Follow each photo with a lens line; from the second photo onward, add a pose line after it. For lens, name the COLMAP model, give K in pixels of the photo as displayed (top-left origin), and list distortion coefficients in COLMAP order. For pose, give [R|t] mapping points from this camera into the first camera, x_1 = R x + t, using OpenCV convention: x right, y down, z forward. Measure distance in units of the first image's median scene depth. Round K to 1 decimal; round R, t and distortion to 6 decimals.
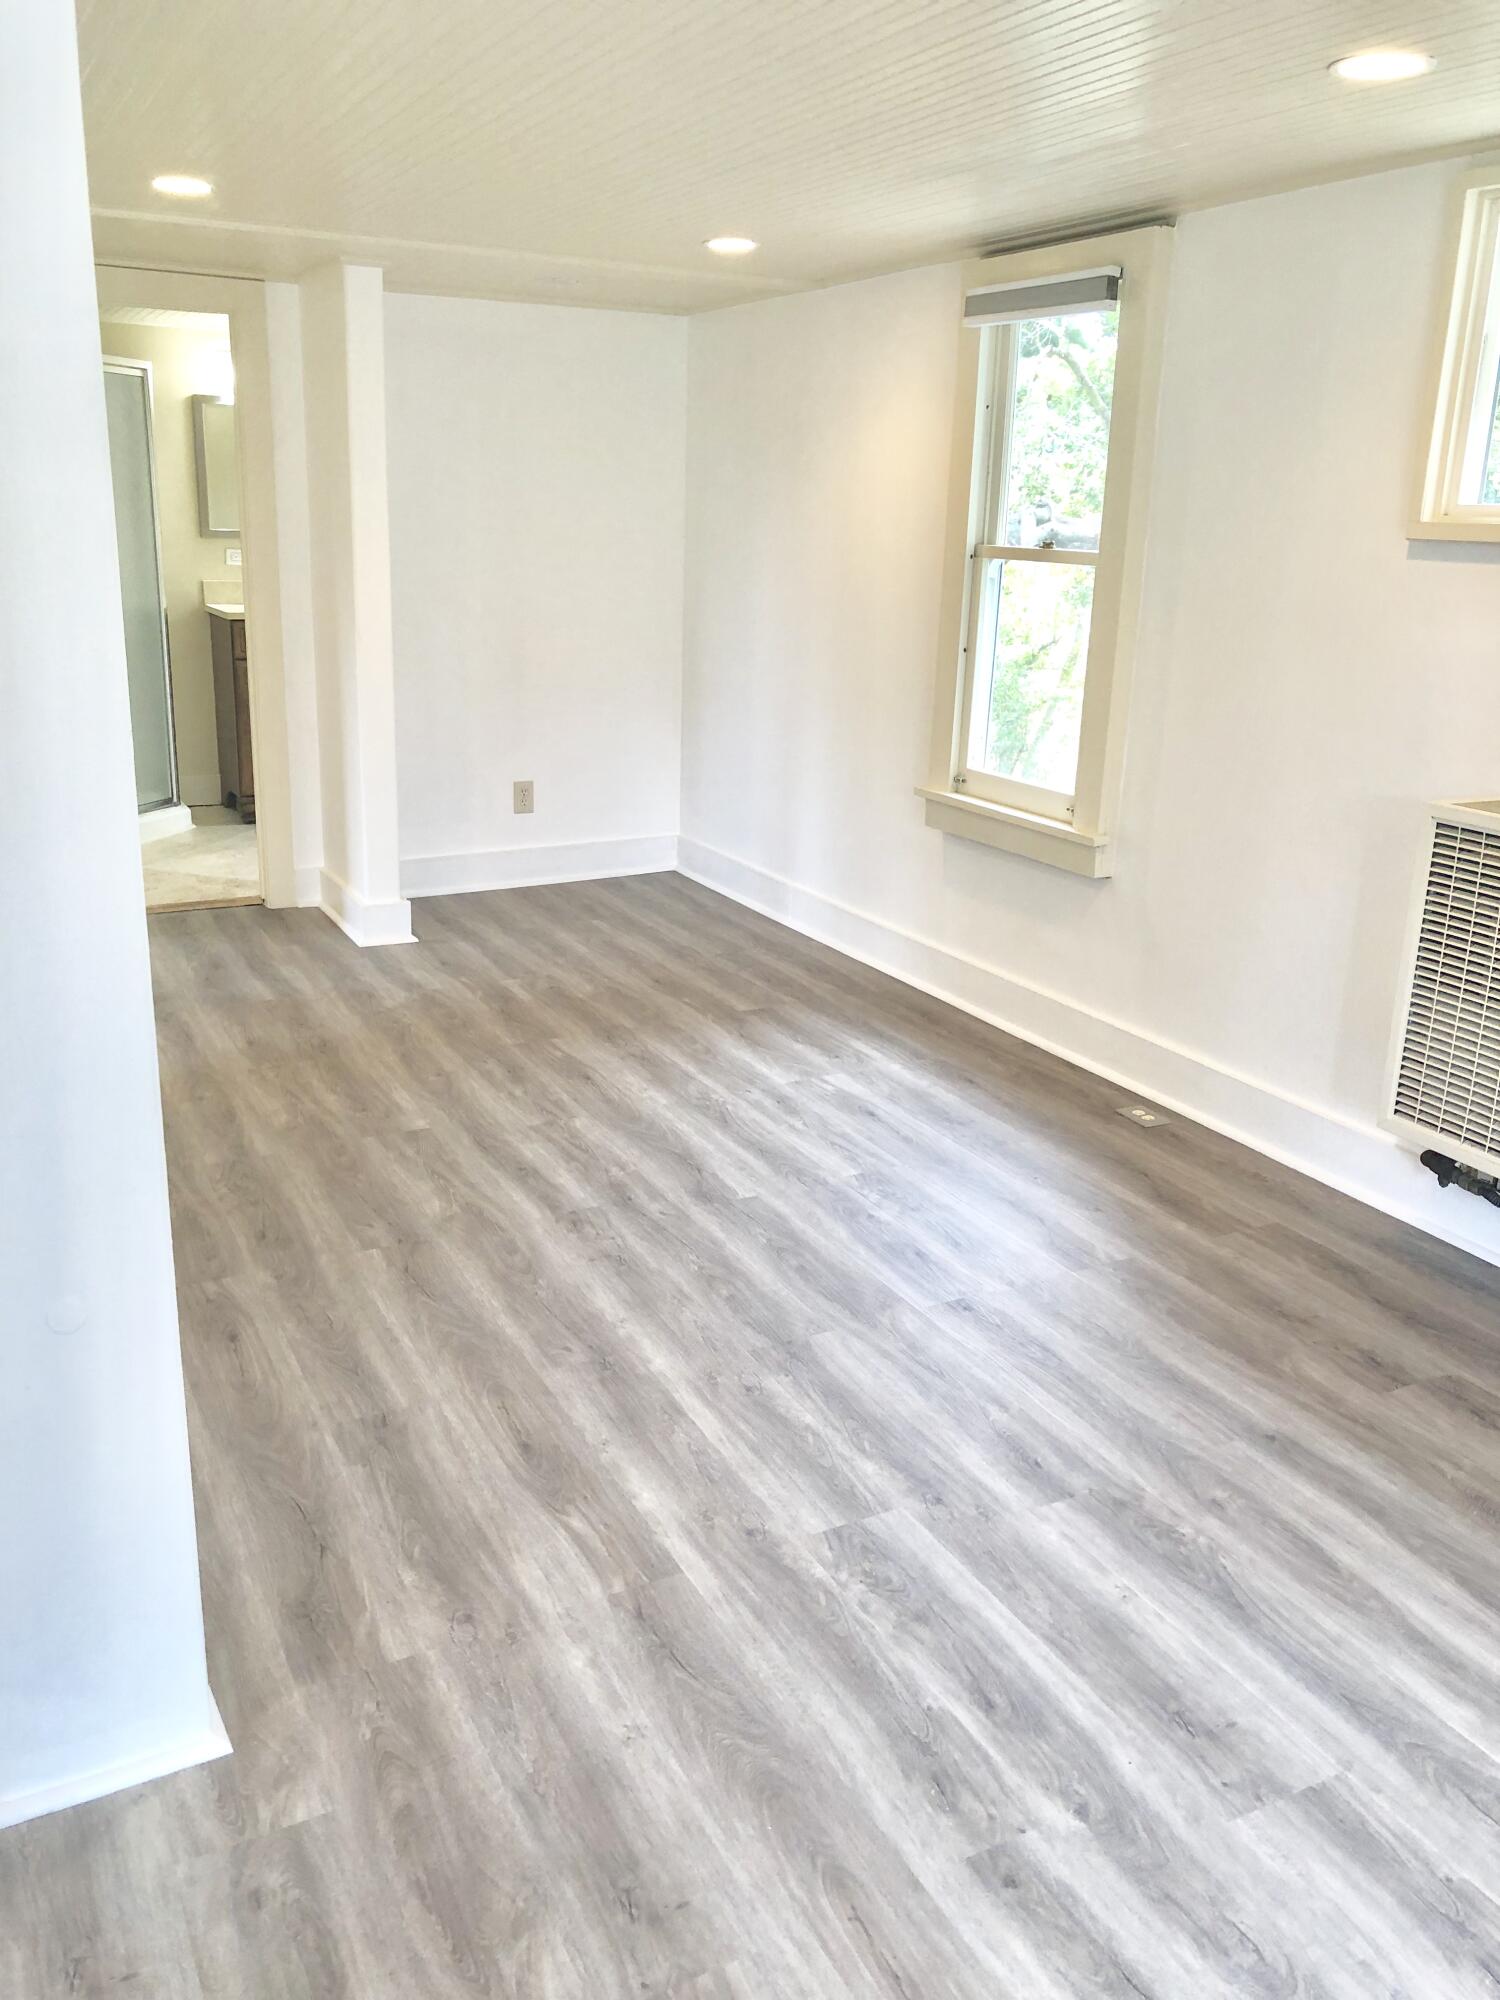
lens RADIAL K [[1630.8, 0, 750.0], [0, 1630.8, 1000.0], [0, 0, 1]] dist [0.024361, -0.008045]
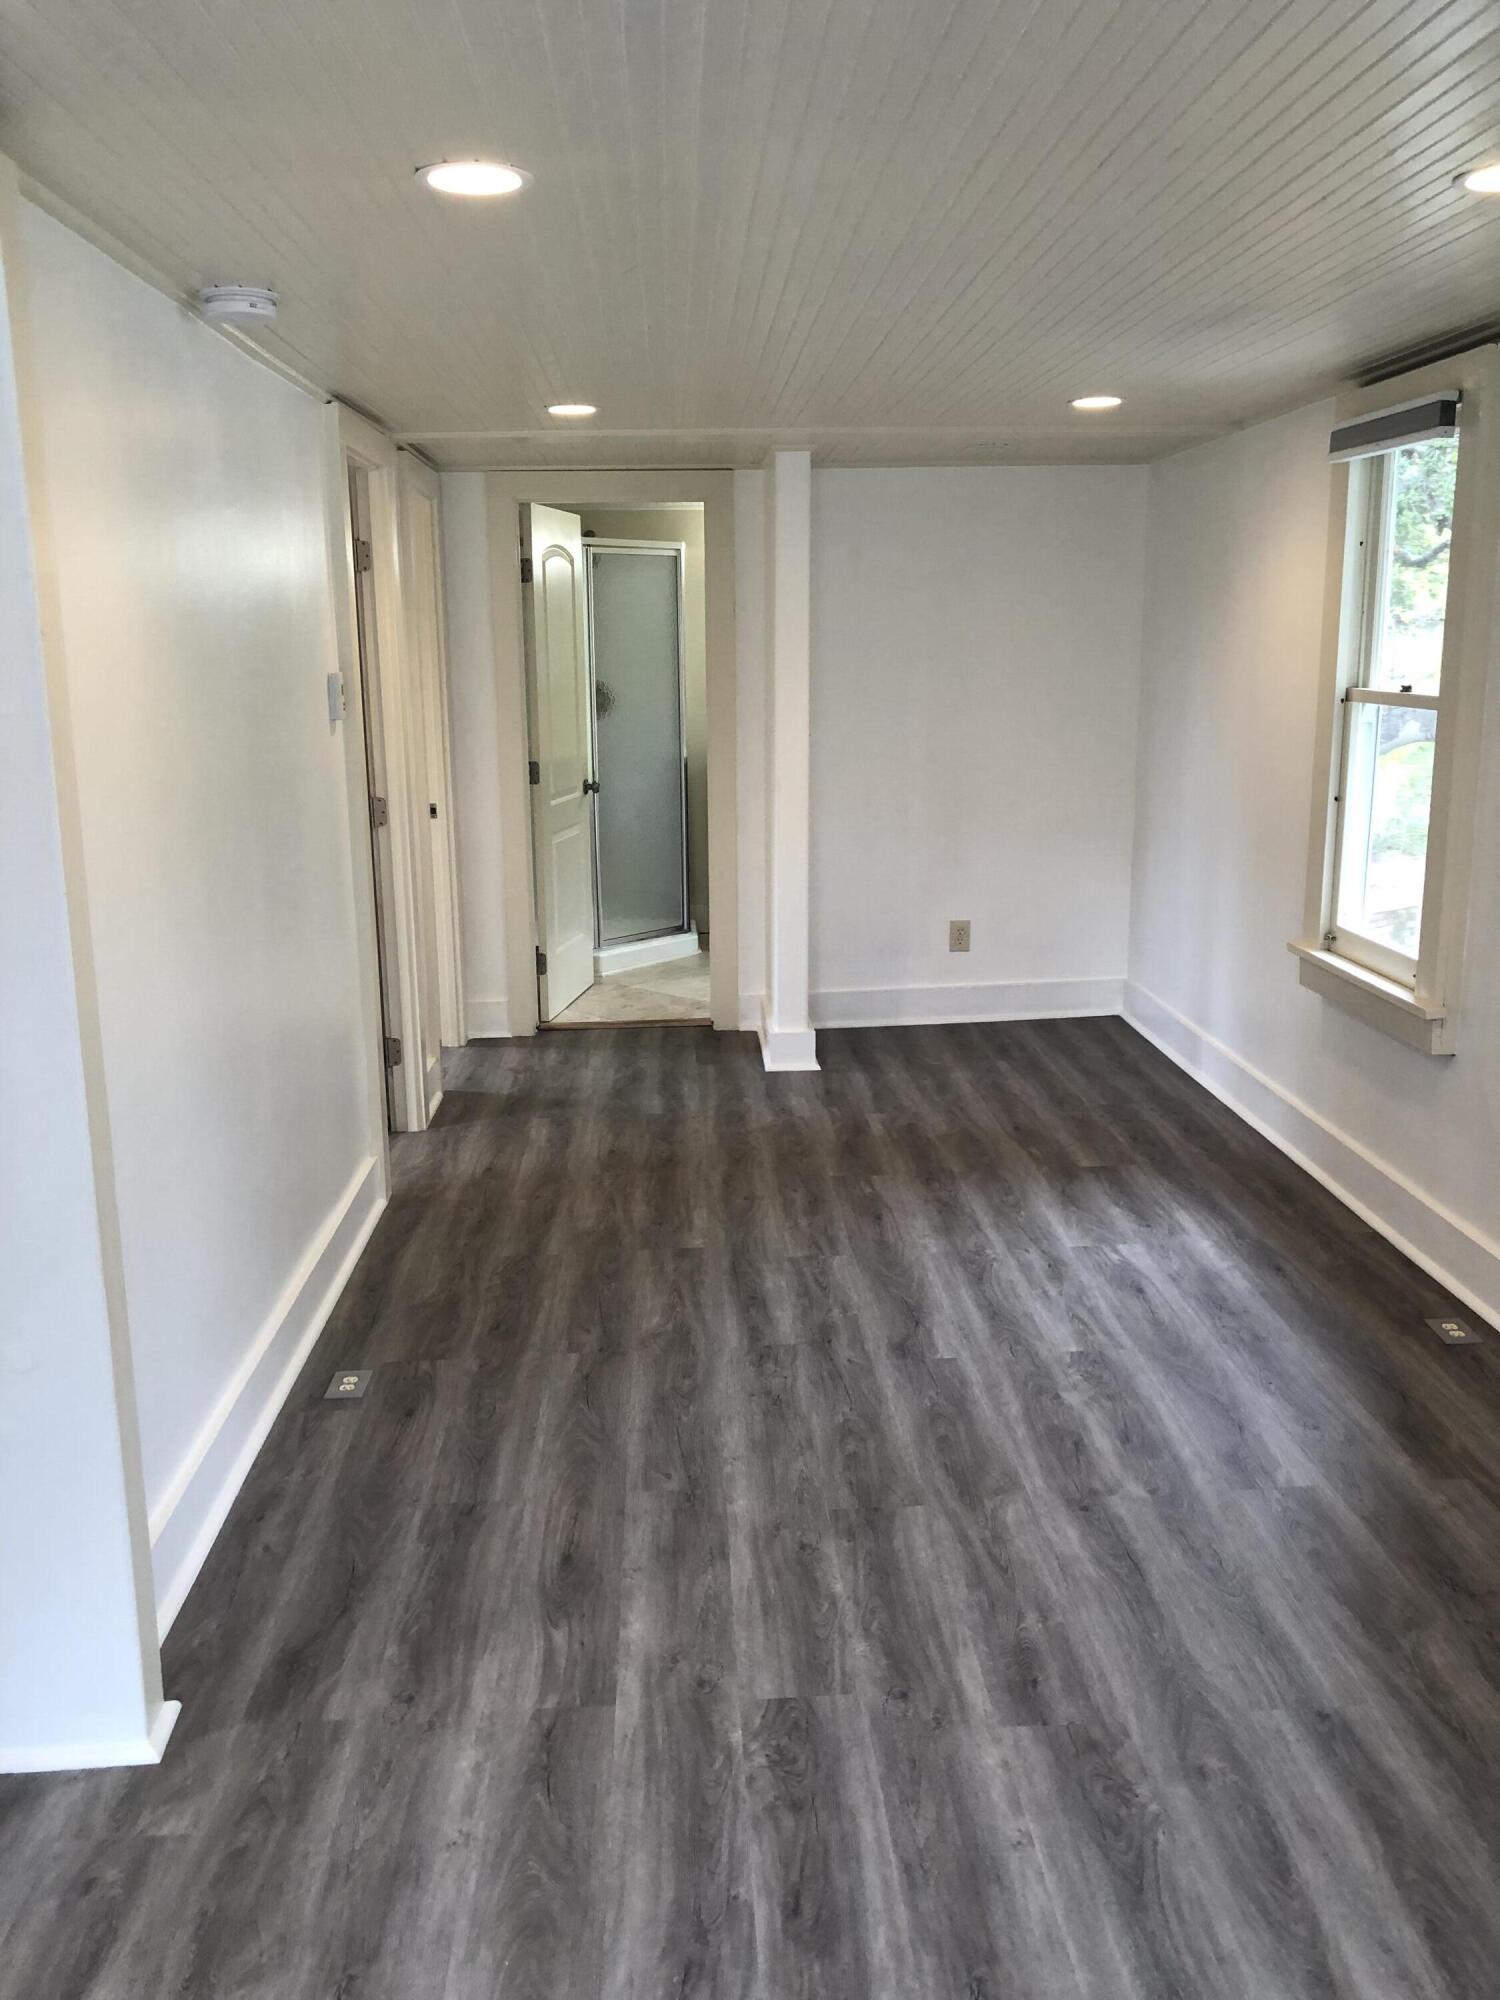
lens RADIAL K [[1650.1, 0, 750.0], [0, 1650.1, 1000.0], [0, 0, 1]] dist [-0.001358, 0.011477]
pose [[0.910073, 0.057019, -0.410508, 0.270596], [-0.088348, 0.994415, -0.057739, -0.022796], [0.404923, 0.088814, 0.910027, 0.035680]]
